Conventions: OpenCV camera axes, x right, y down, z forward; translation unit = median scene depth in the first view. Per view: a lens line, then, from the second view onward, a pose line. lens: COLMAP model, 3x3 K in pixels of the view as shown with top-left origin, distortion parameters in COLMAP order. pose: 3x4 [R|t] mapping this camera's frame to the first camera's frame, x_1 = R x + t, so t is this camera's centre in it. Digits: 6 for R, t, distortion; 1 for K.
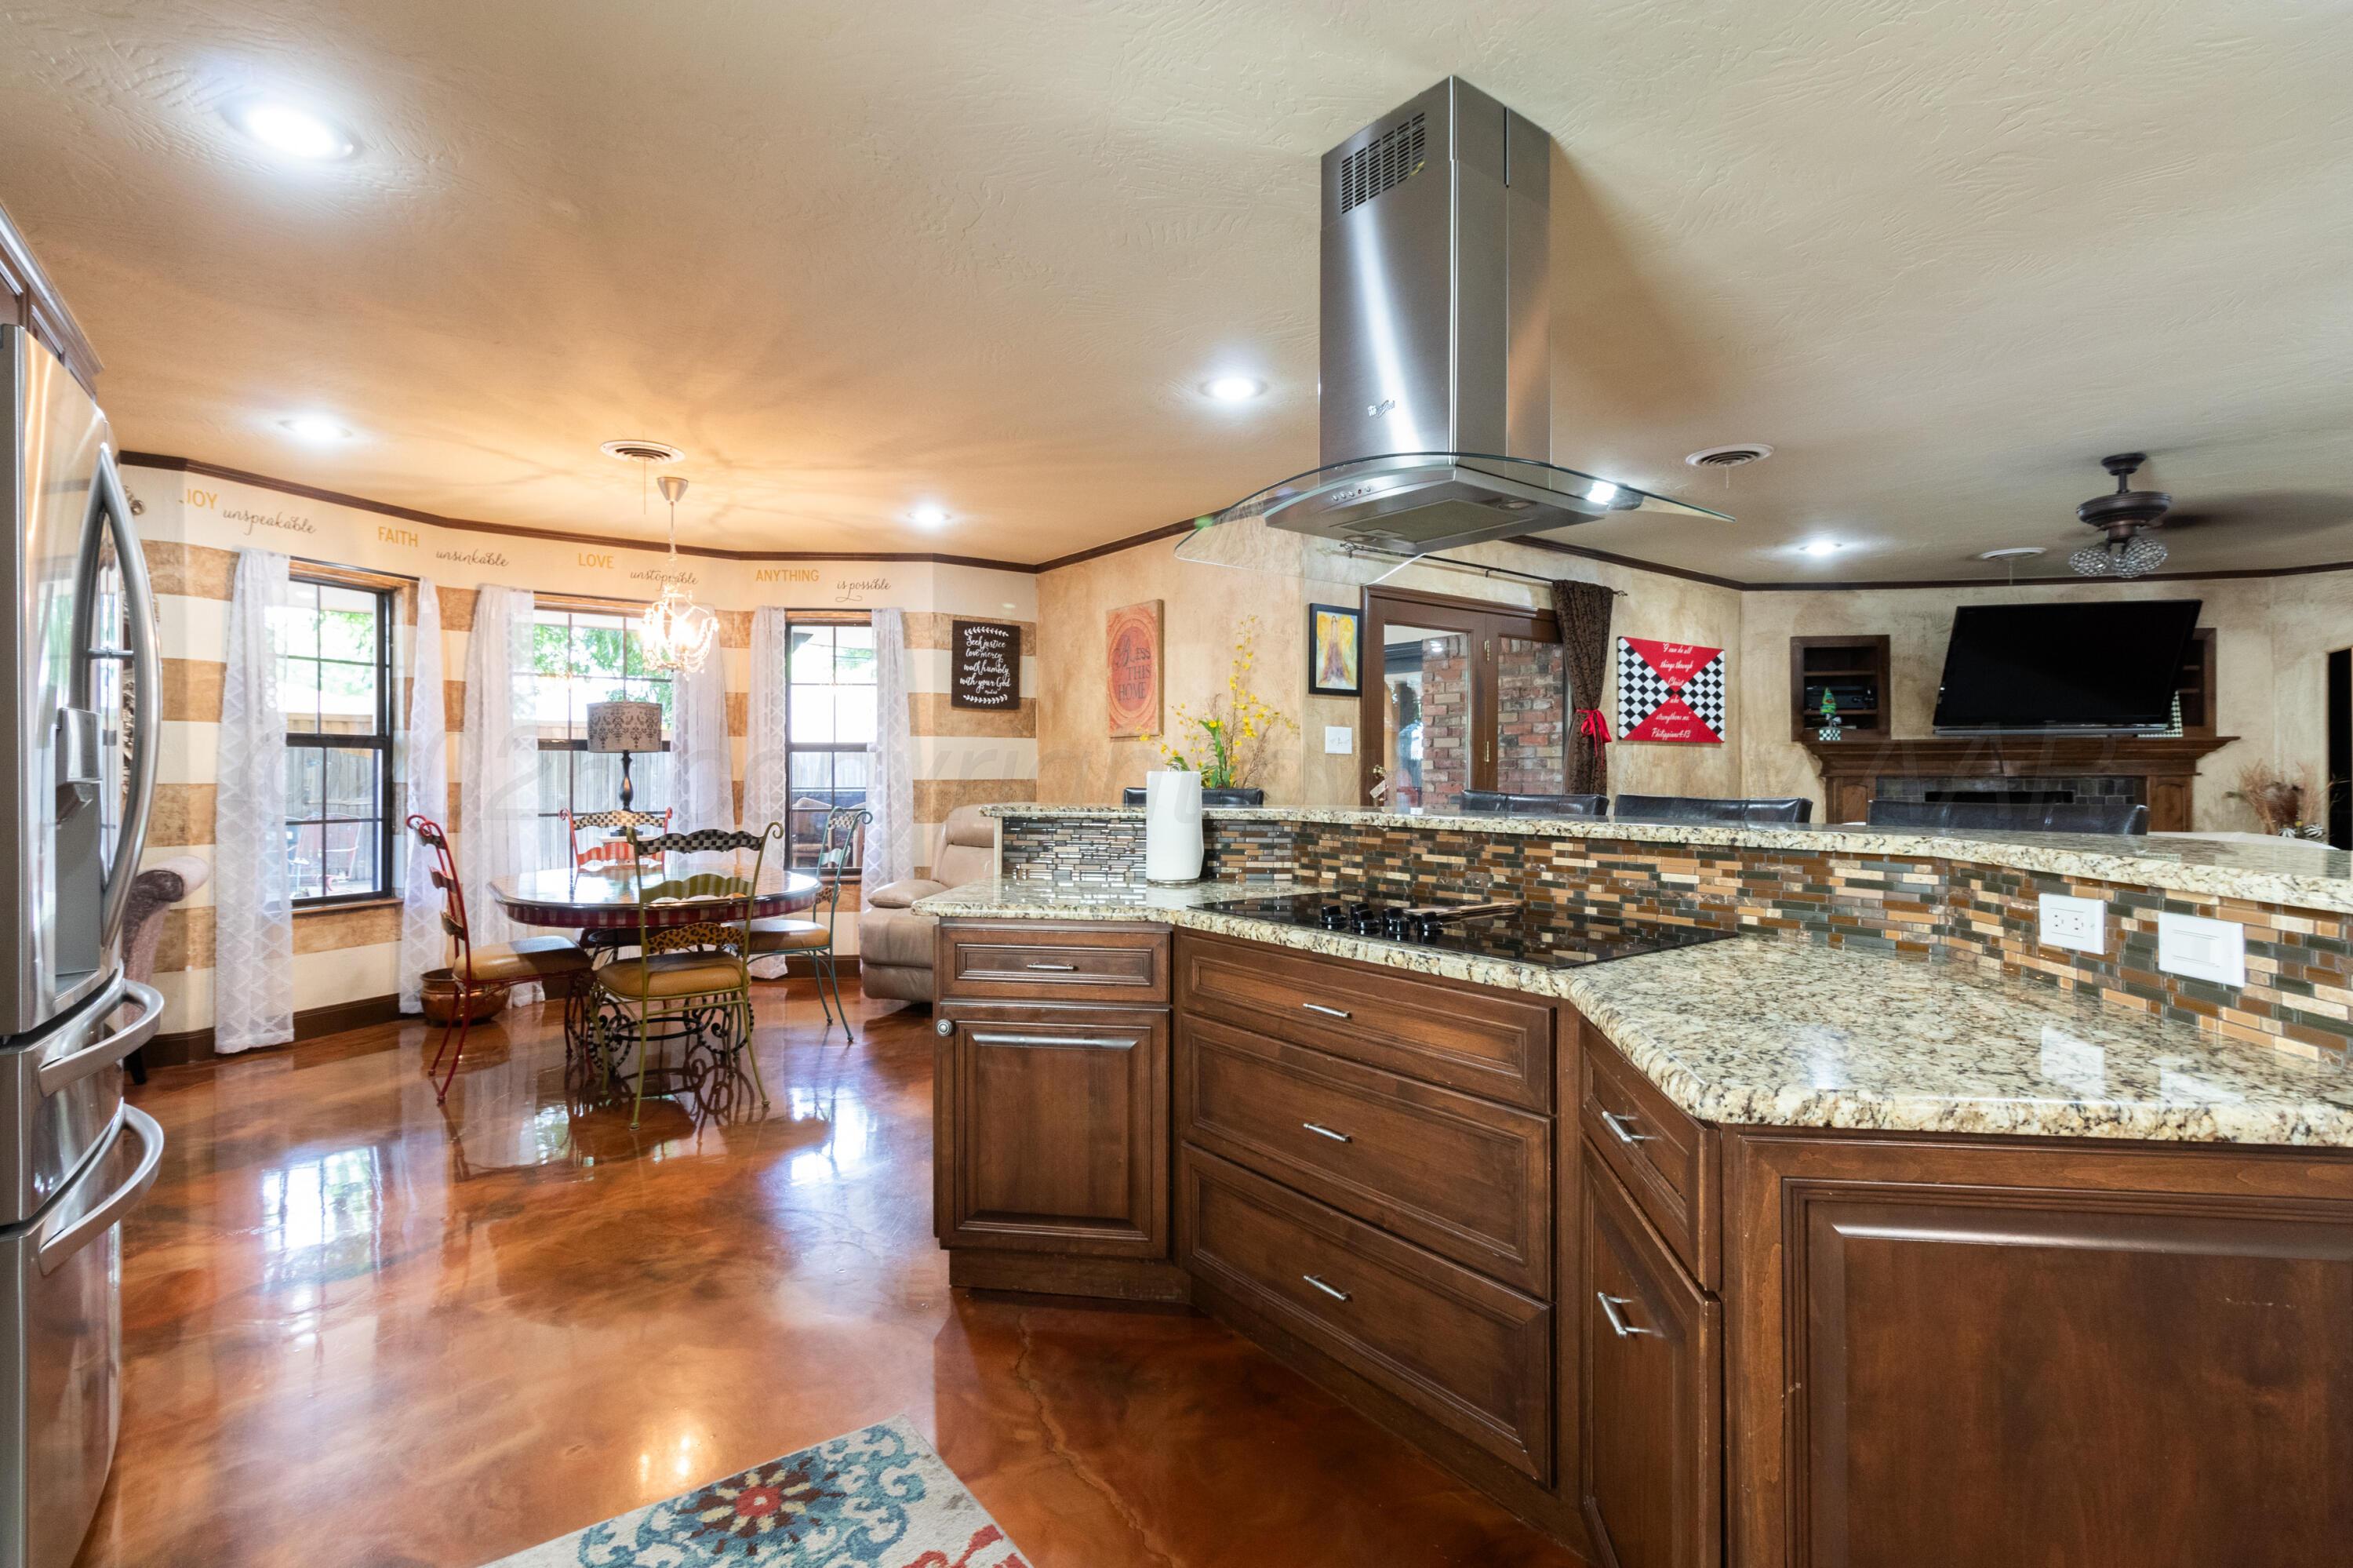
lens RADIAL K [[1094.6, 0, 1164.8], [0, 1094.6, 778.9], [0, 0, 1]] dist [0.001640, -0.000447]
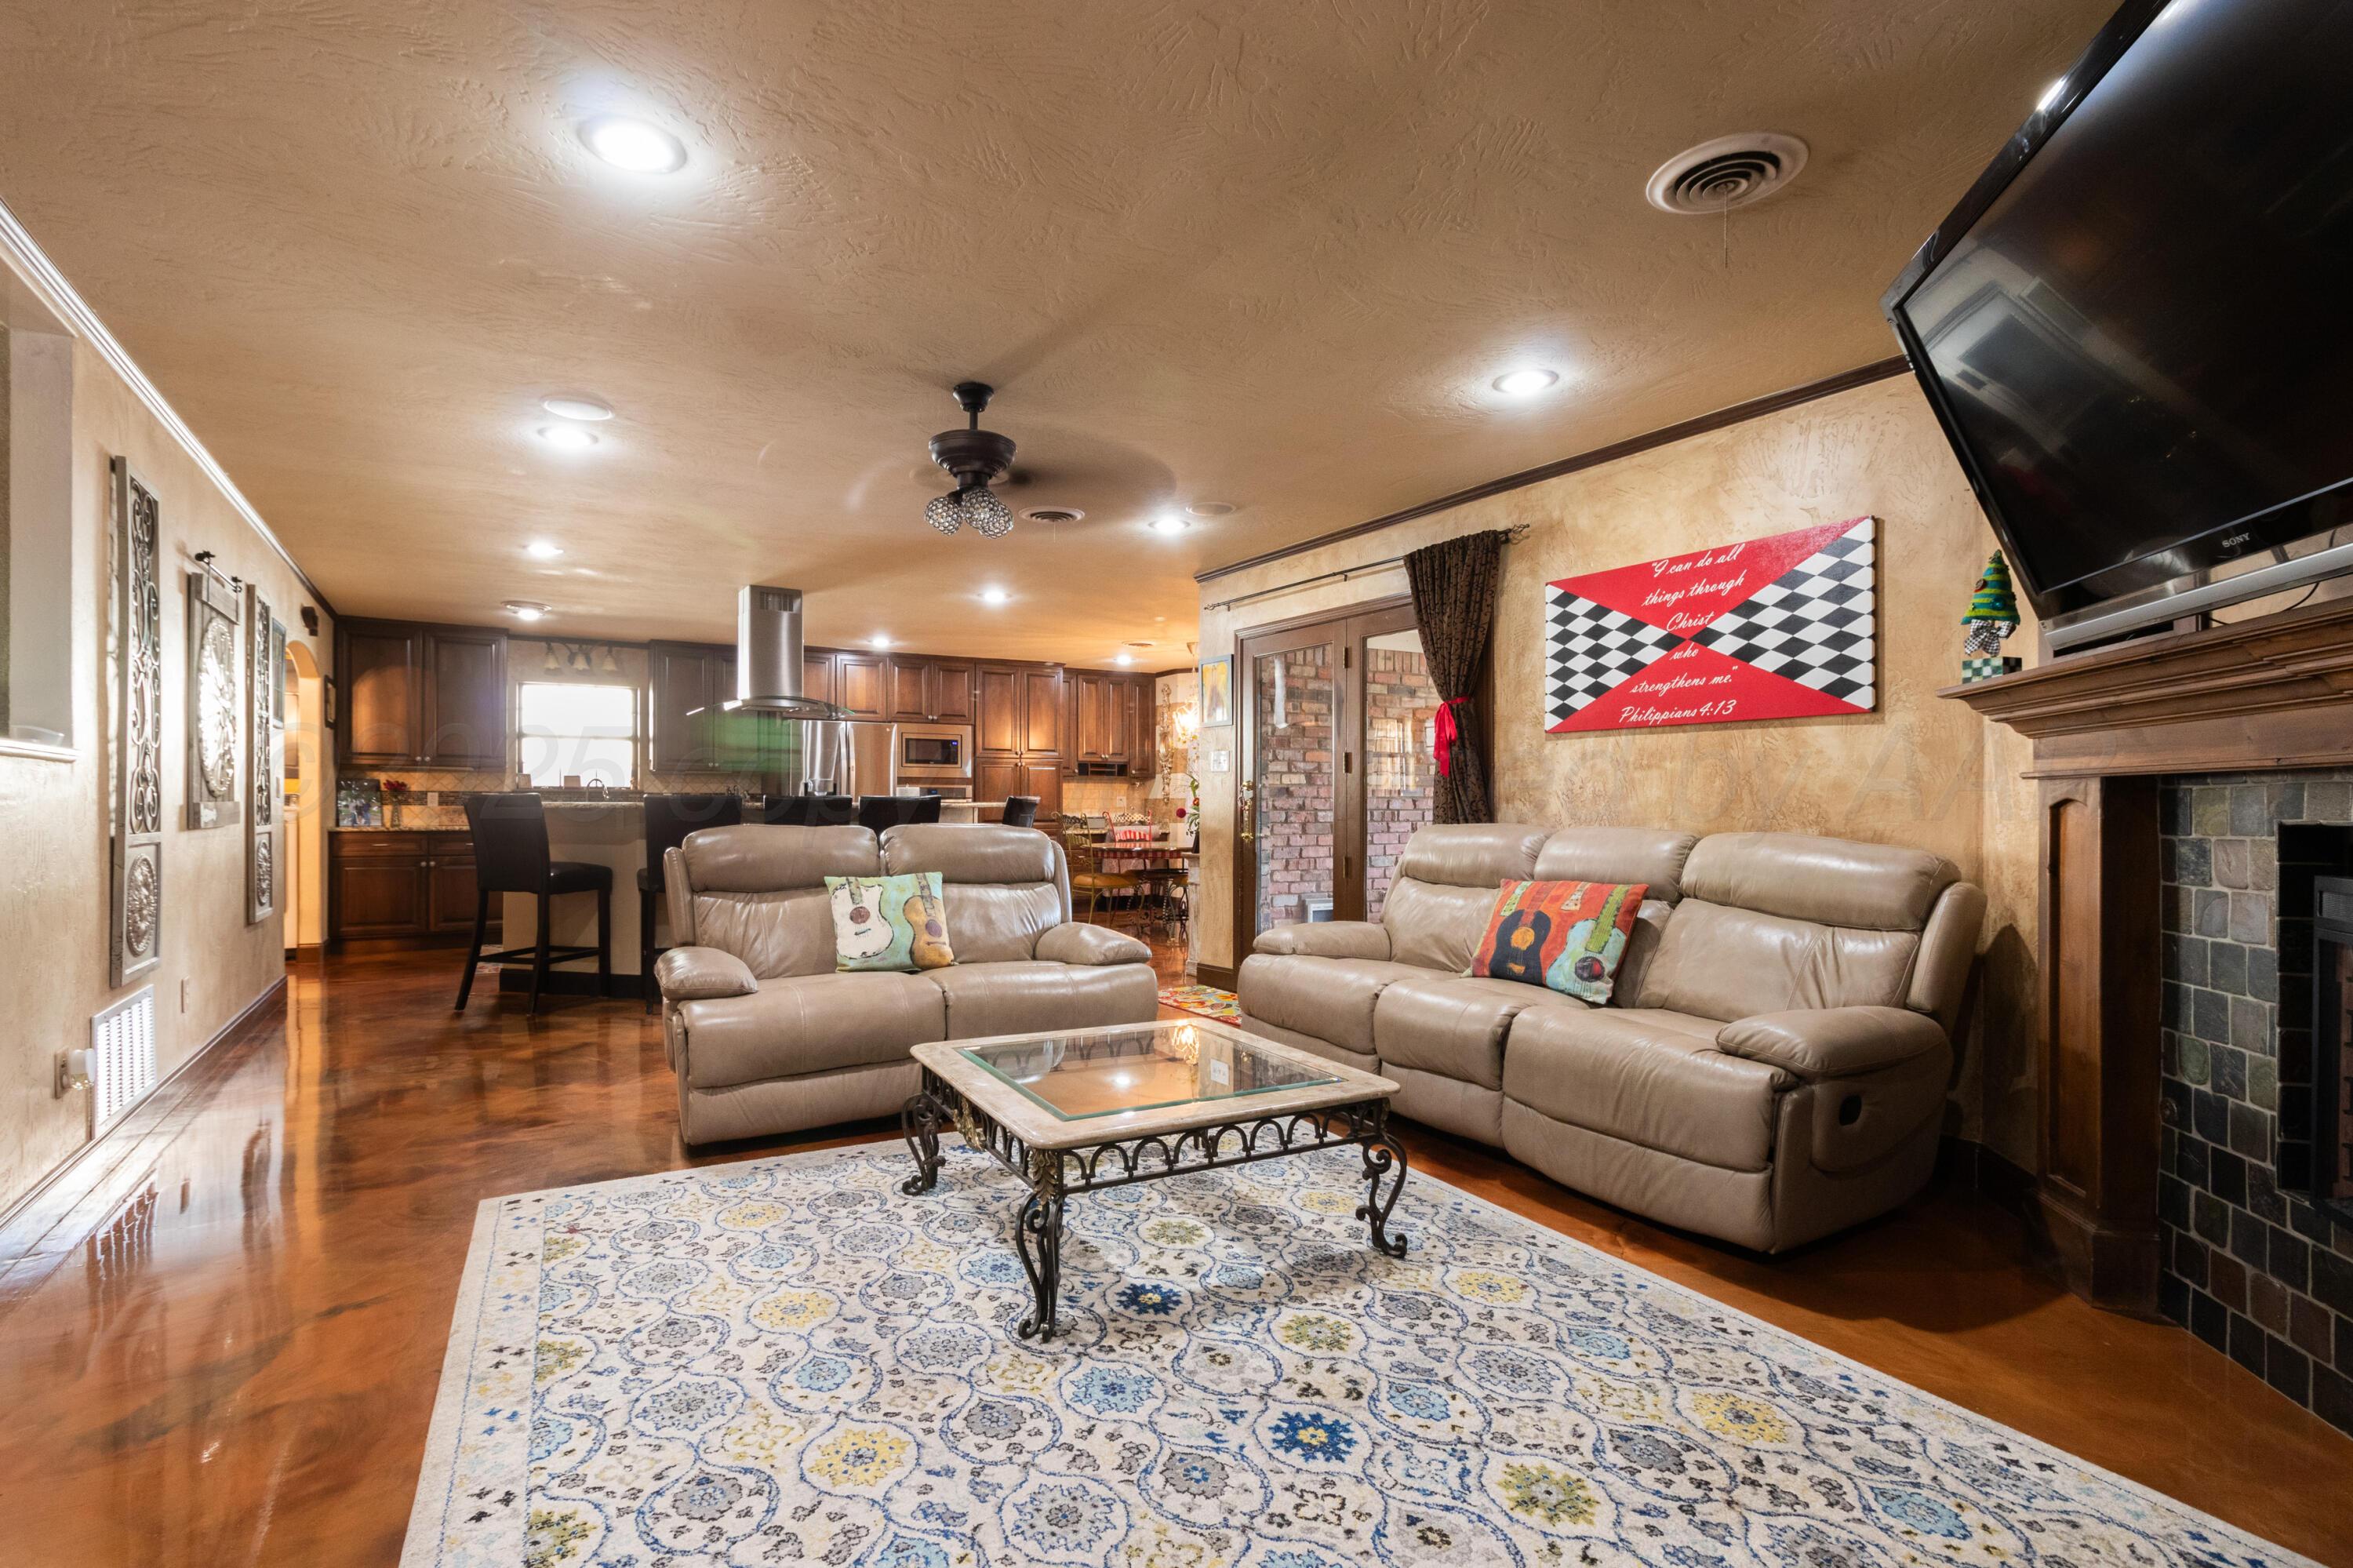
lens RADIAL K [[1094.6, 0, 1122.4], [0, 1094.6, 806.5], [0, 0, 1]] dist [0.001640, -0.000447]
pose [[-0.108724, 0.003982, -0.994064, 1.046364], [-0.005157, 0.999976, 0.004570, 0.007787], [0.994059, 0.005623, -0.108701, 0.750366]]
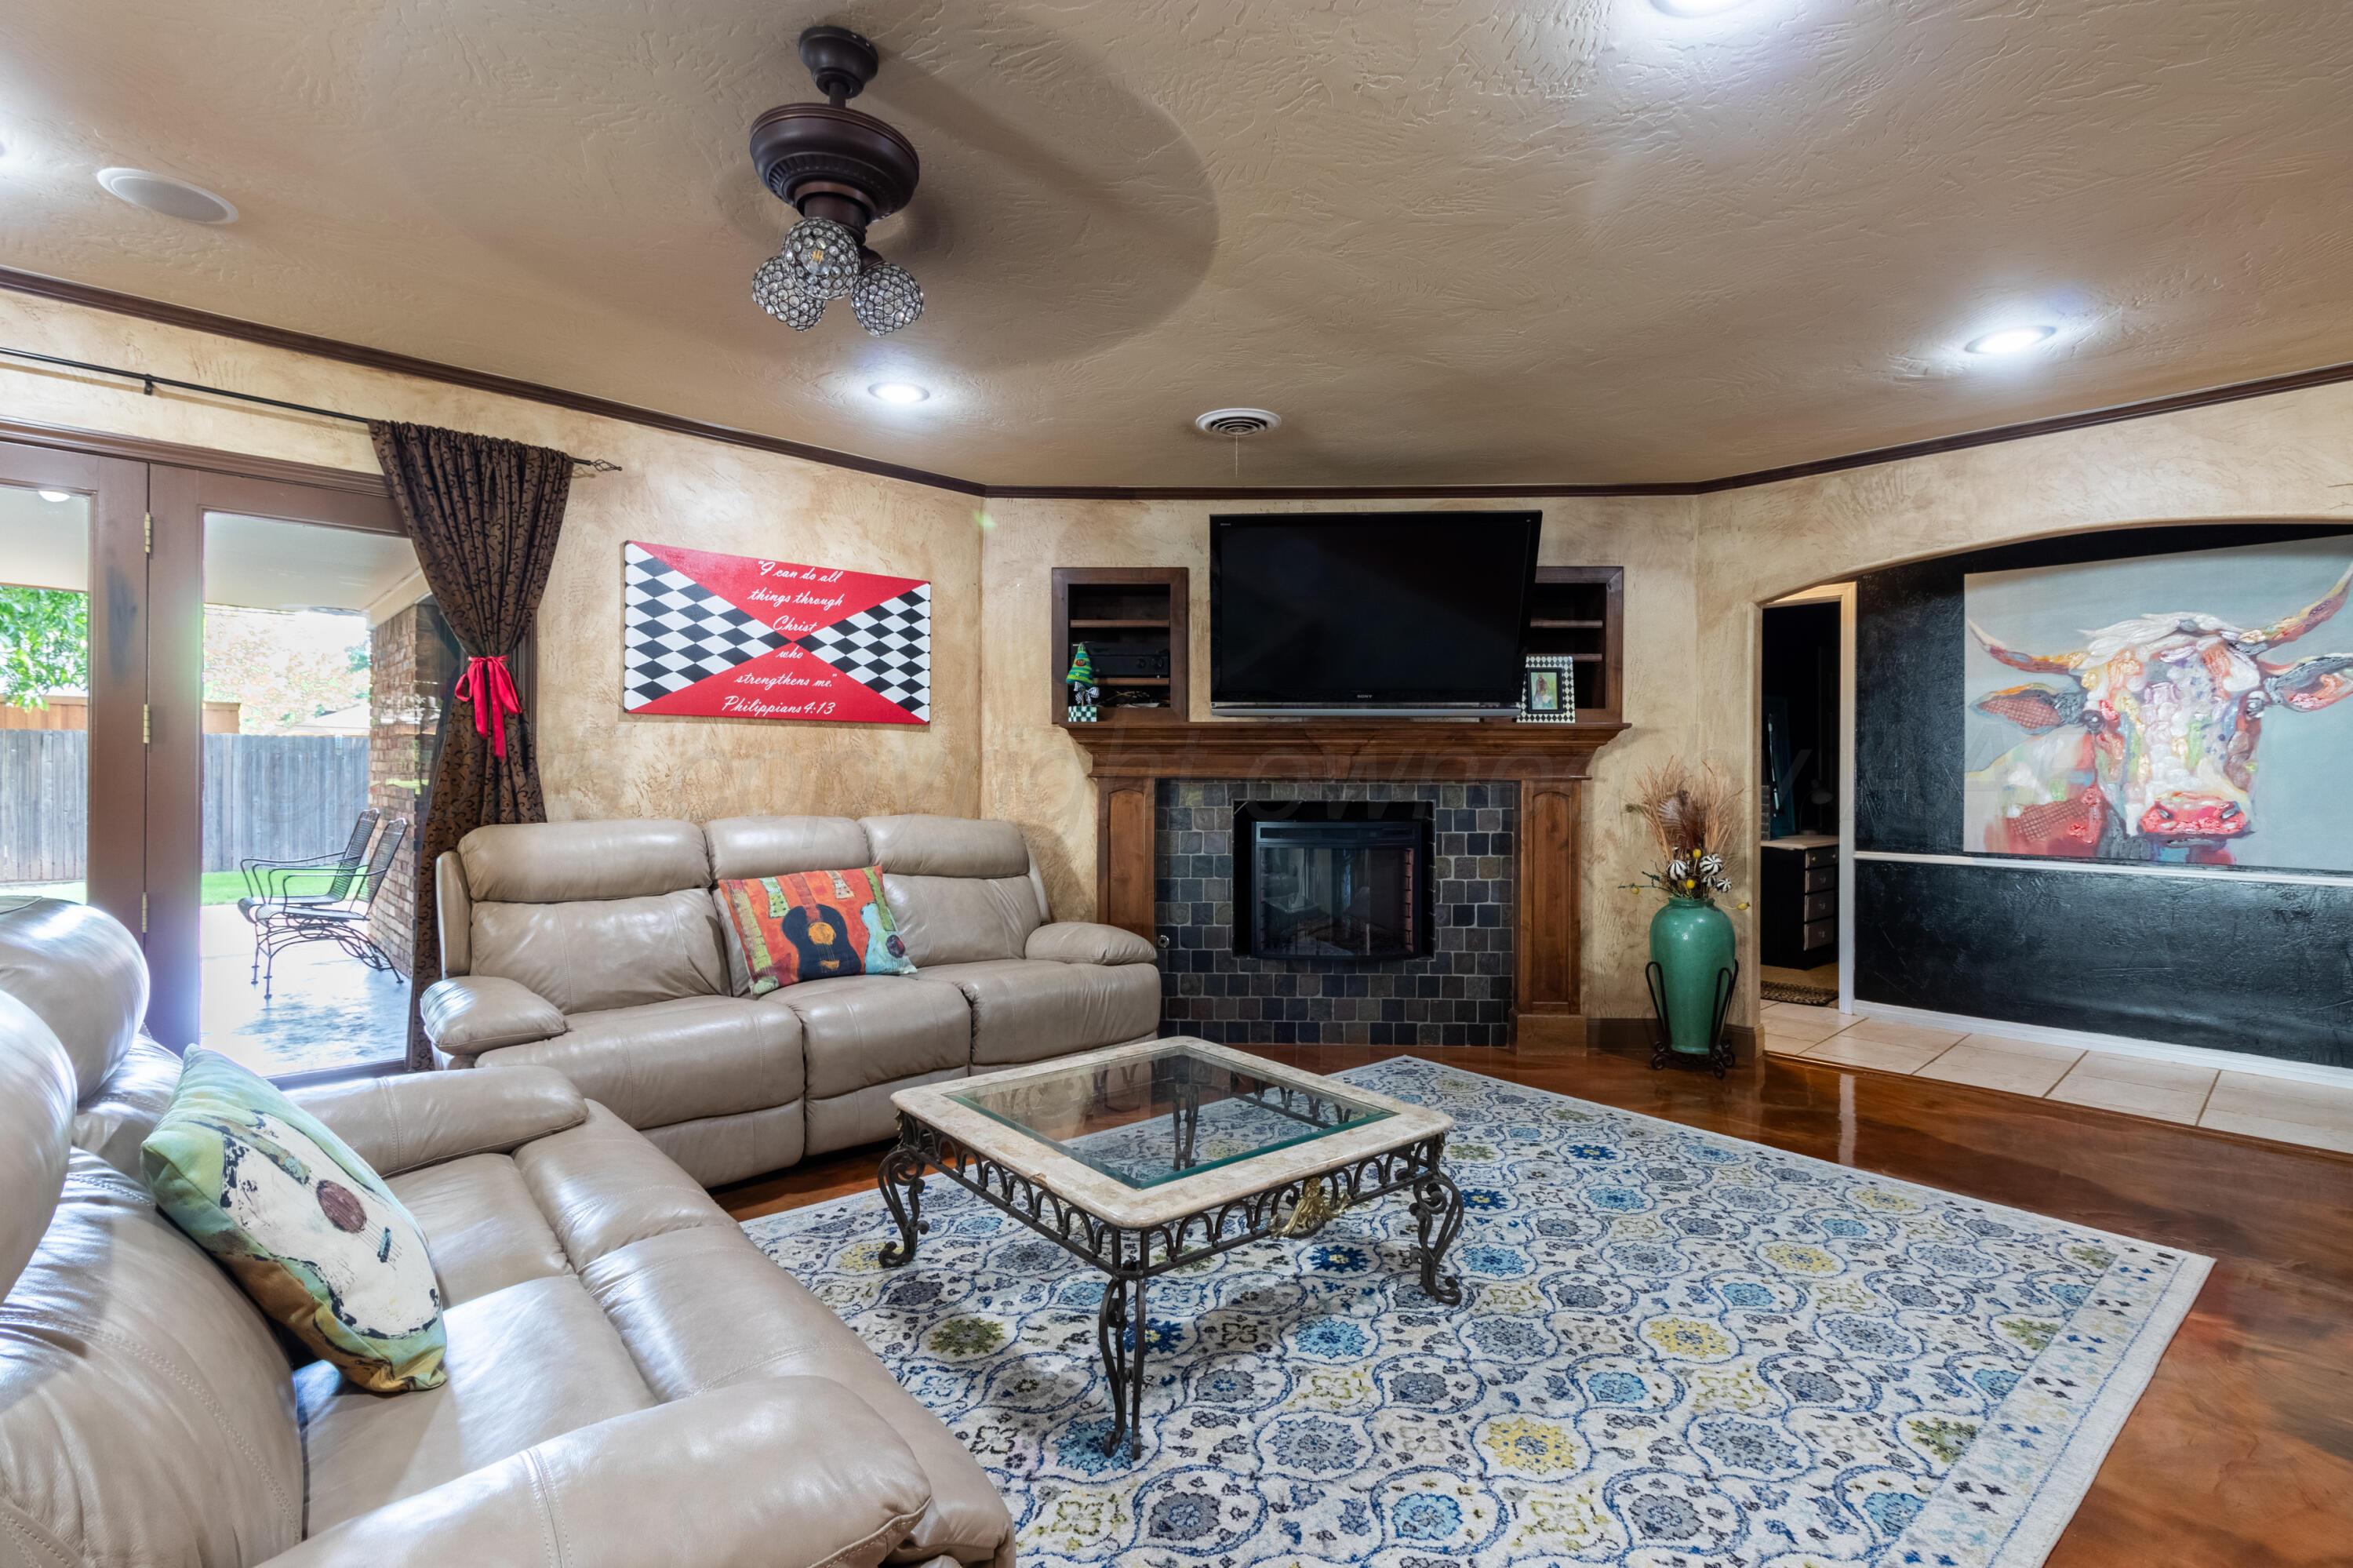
lens RADIAL K [[1079.7, 0, 1168.1], [0, 1079.7, 772.0], [0, 0, 1]] dist [0.000186, -0.000994]
pose [[0.994479, 0.009058, 0.104544, 0.602323], [-0.009051, 0.999959, -0.000543, -0.005399], [-0.104545, -0.000406, 0.994520, 0.352532]]
